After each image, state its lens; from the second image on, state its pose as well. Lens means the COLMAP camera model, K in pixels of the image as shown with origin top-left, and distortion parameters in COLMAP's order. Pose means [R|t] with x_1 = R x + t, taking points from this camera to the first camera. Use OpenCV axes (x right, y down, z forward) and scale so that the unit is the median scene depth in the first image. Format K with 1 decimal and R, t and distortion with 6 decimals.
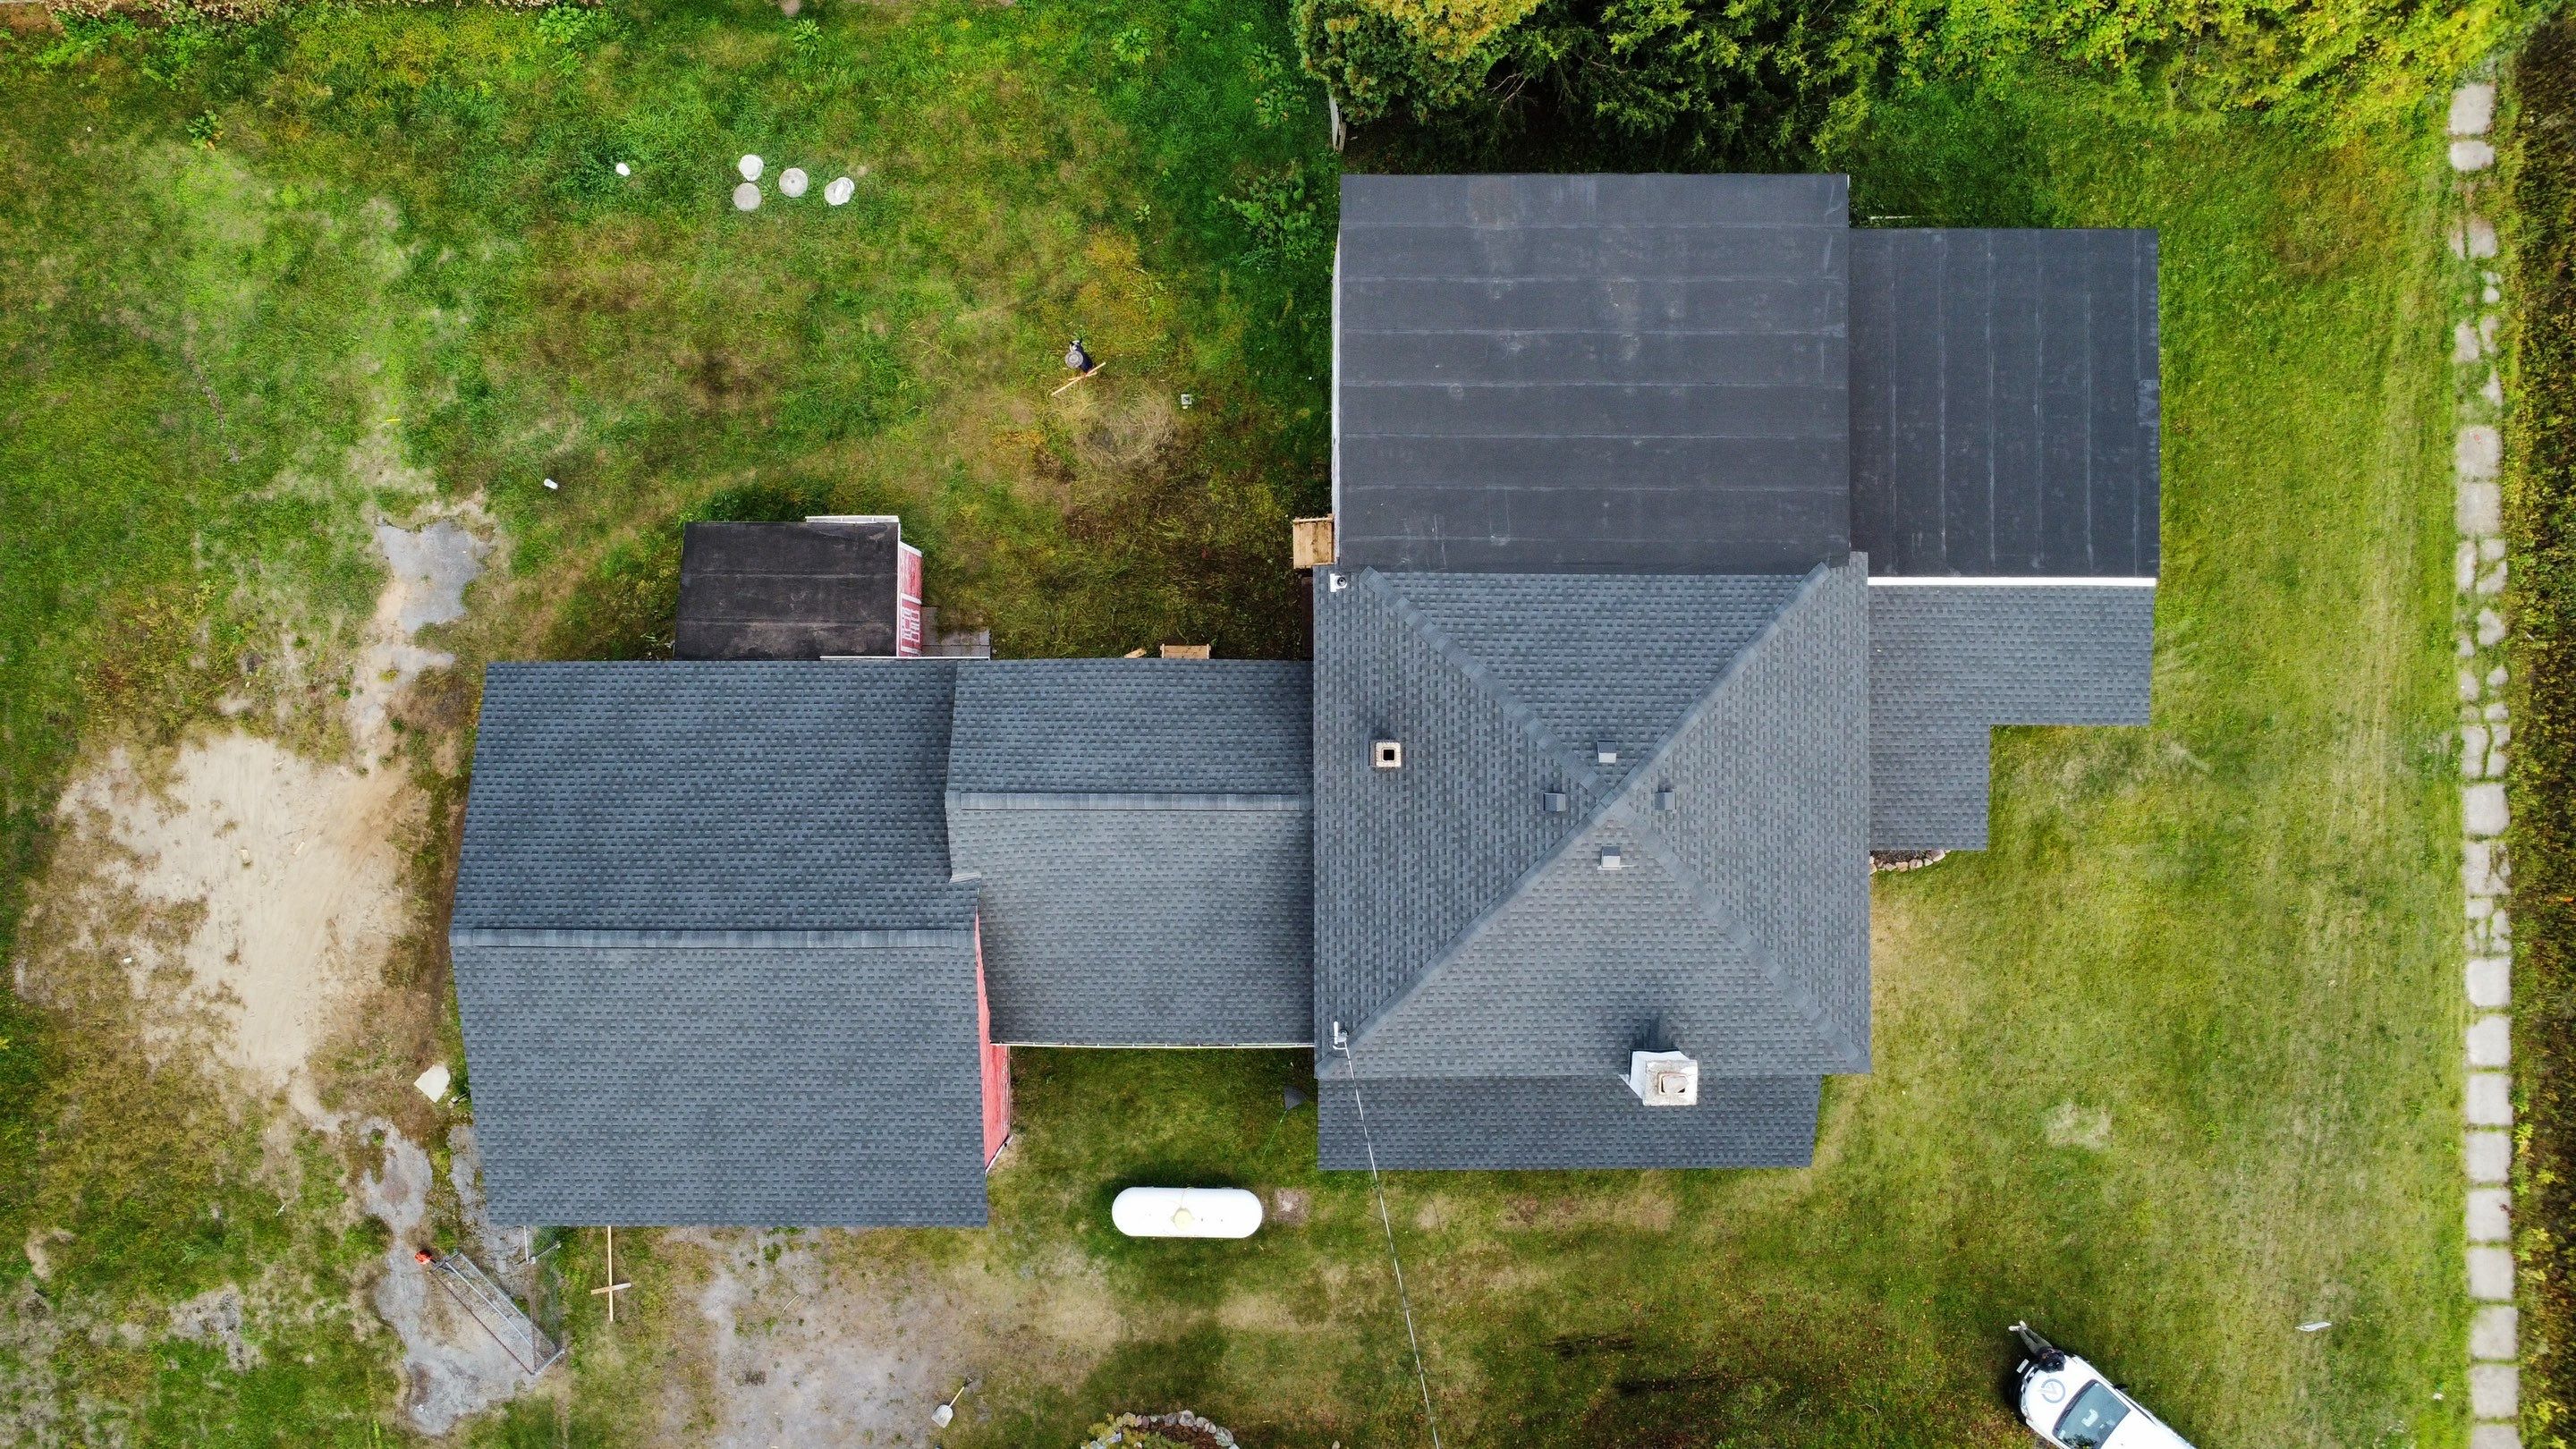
lens RADIAL K [[1861.0, 0, 1277.8], [0, 1861.0, 712.7], [0, 0, 1]] dist [-0.034369, -0.002246]
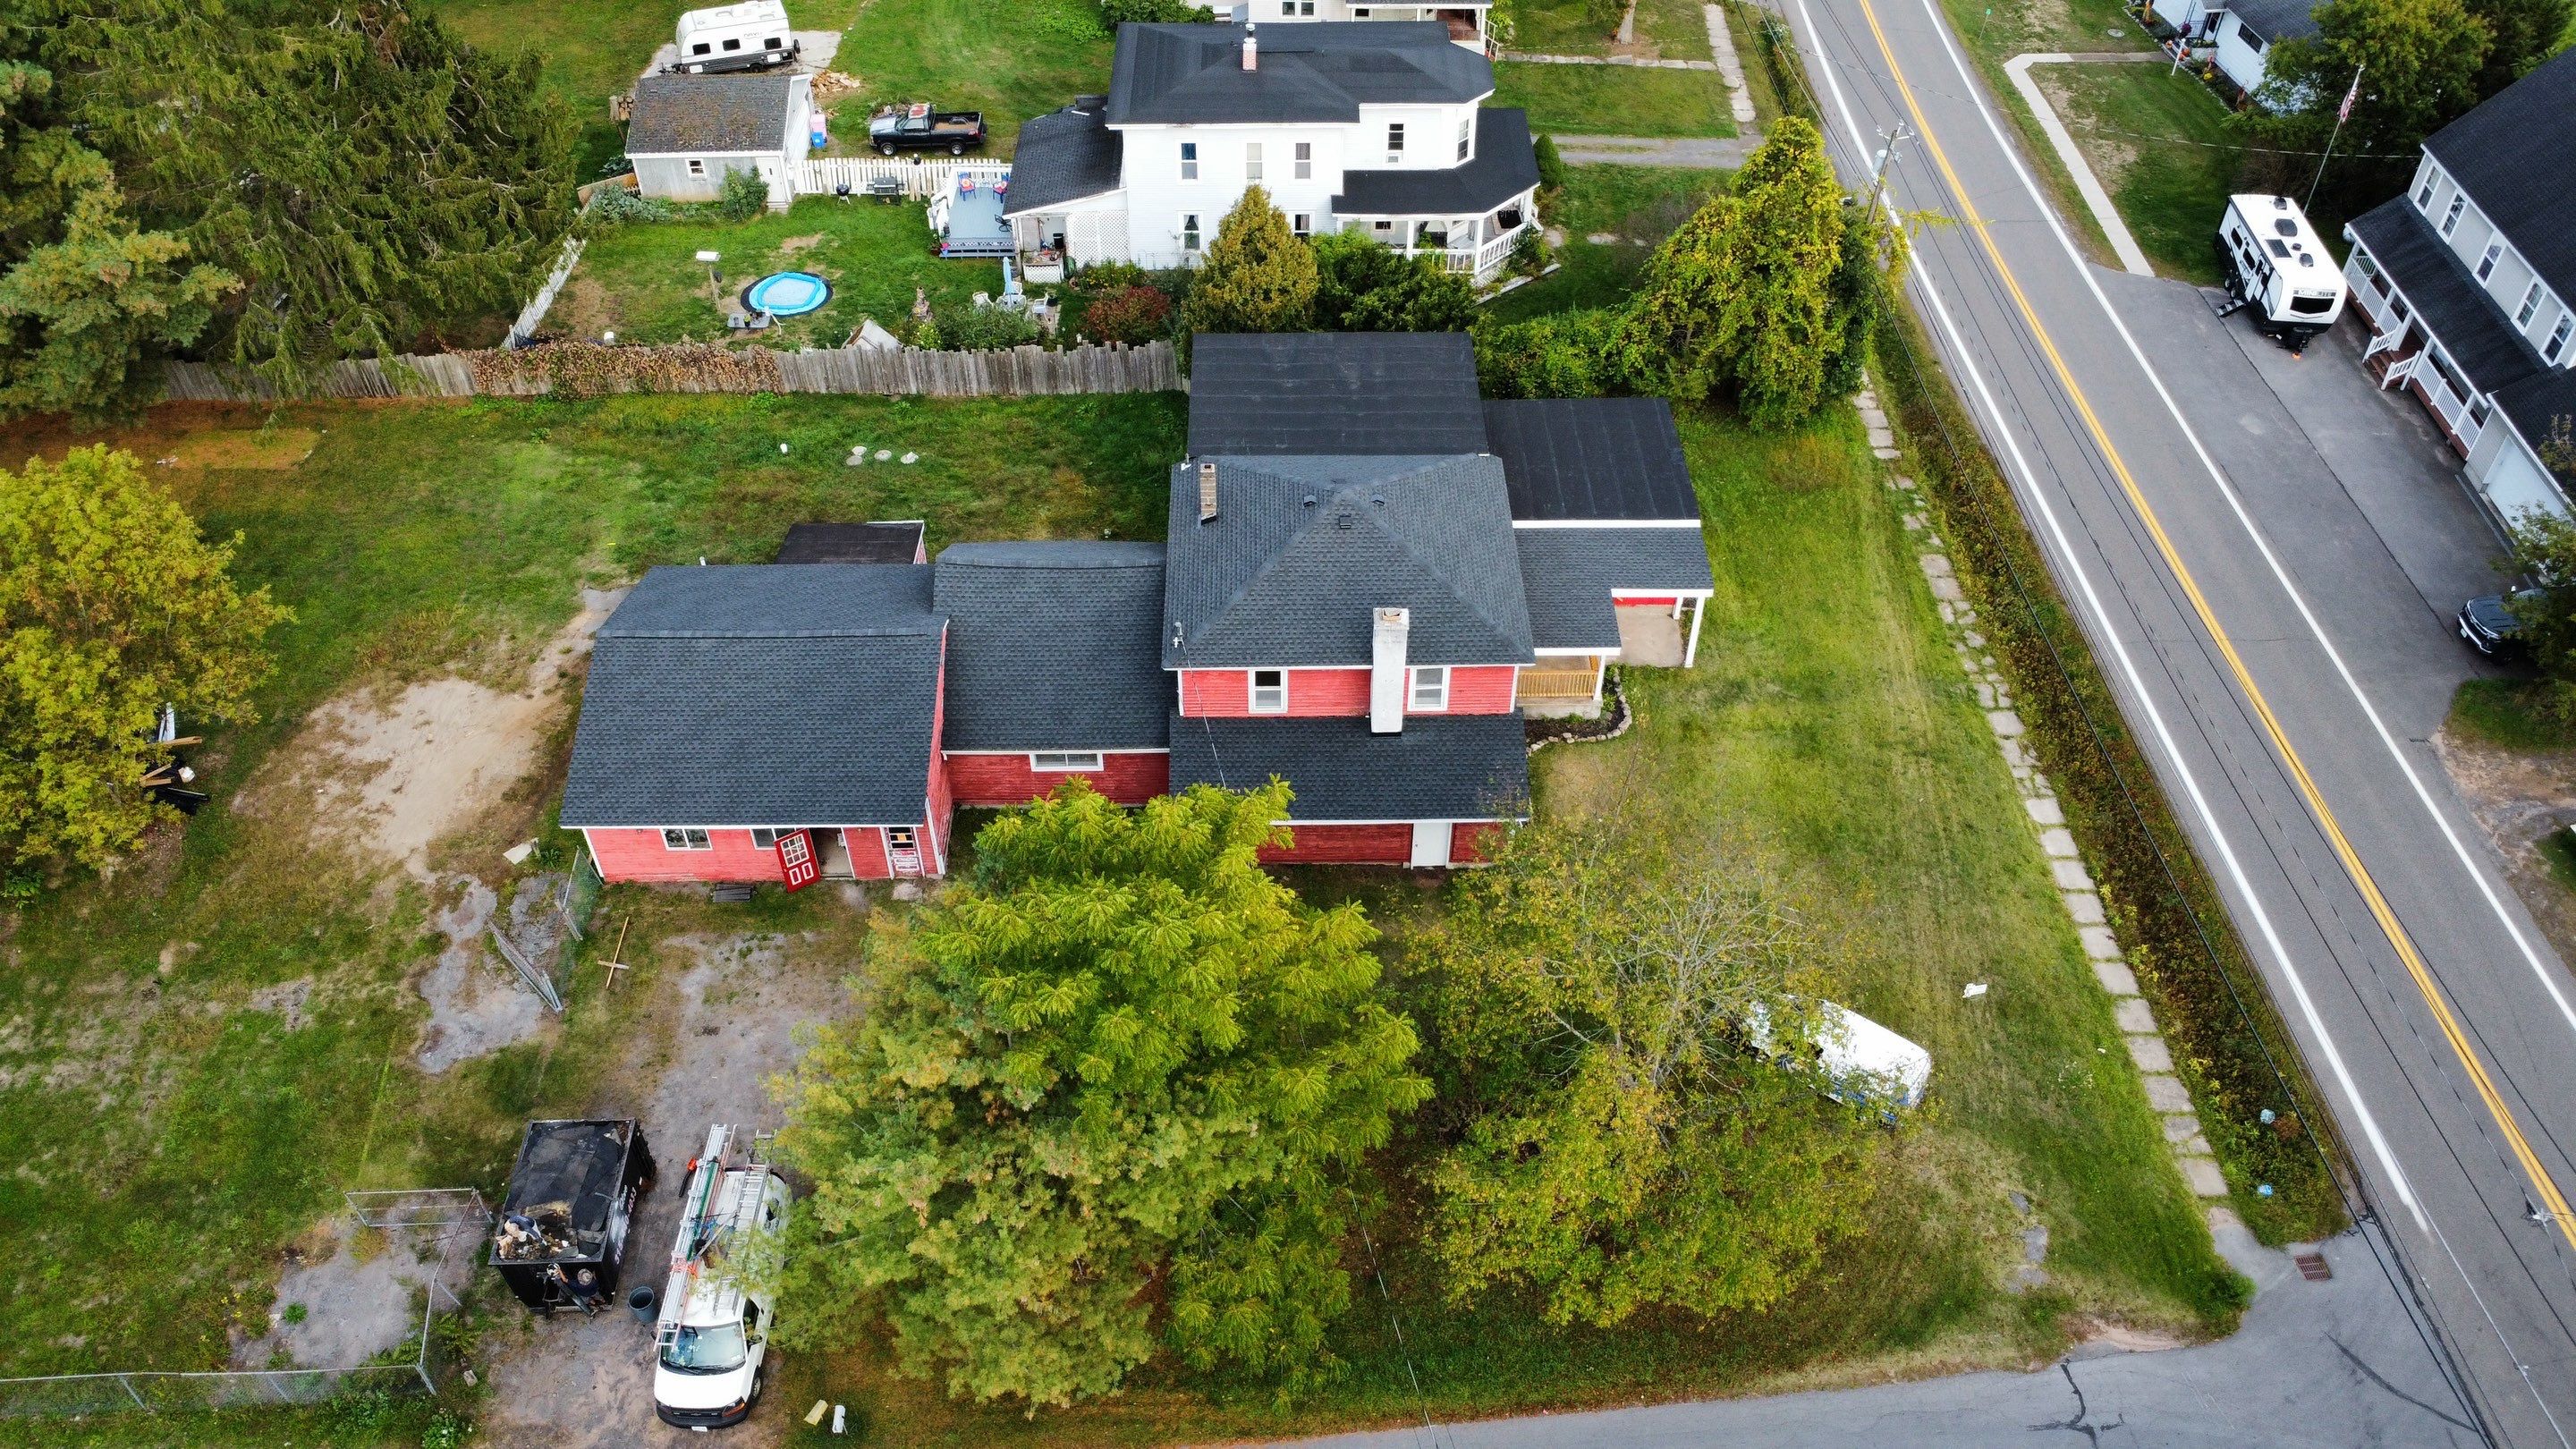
lens RADIAL K [[1861.0, 0, 1280.6], [0, 1861.0, 720.5], [0, 0, 1]] dist [-0.034369, -0.002246]
pose [[0.999951, -0.009147, 0.003715, 0.093162], [0.009029, 0.694943, -0.719008, 1.104494], [0.003995, 0.719006, 0.694992, -0.002902]]
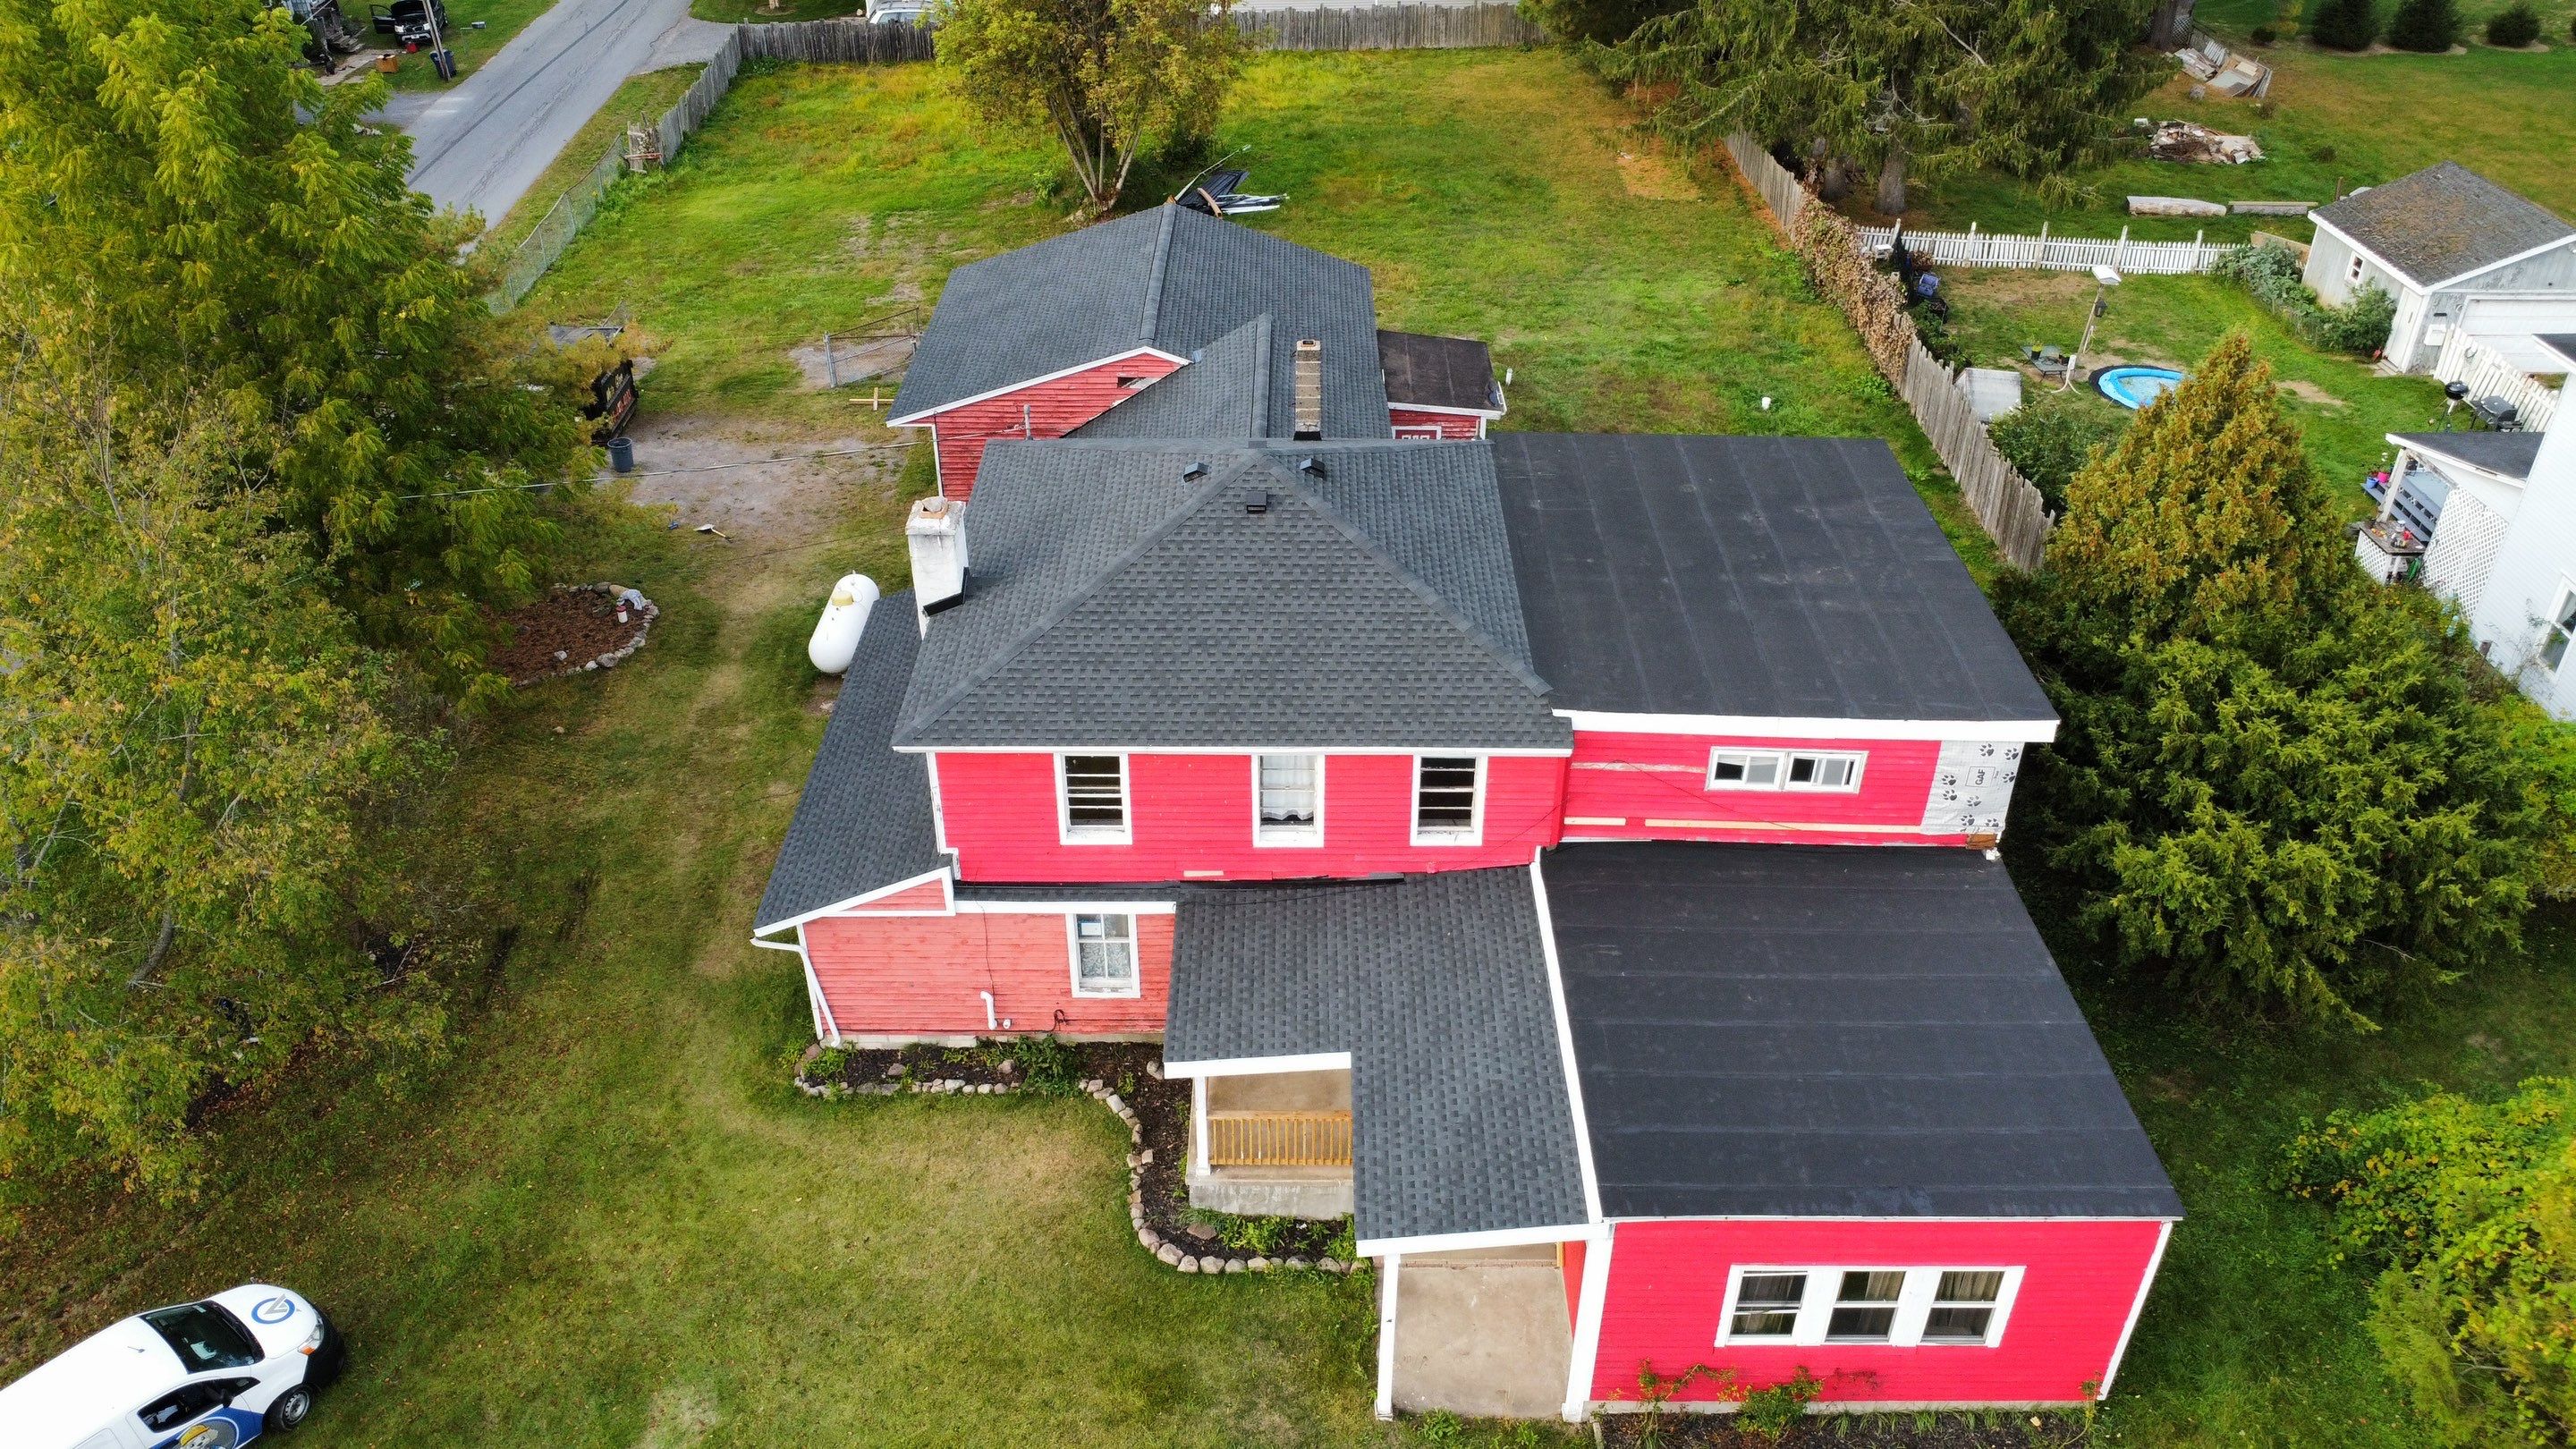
lens RADIAL K [[1861.0, 0, 1286.4], [0, 1861.0, 721.1], [0, 0, 1]] dist [-0.034369, -0.002246]
pose [[-0.004243, 0.545713, -0.837961, 0.813051], [-0.999961, 0.004169, 0.007778, 0.021915], [0.007738, 0.837961, 0.545675, 0.490719]]
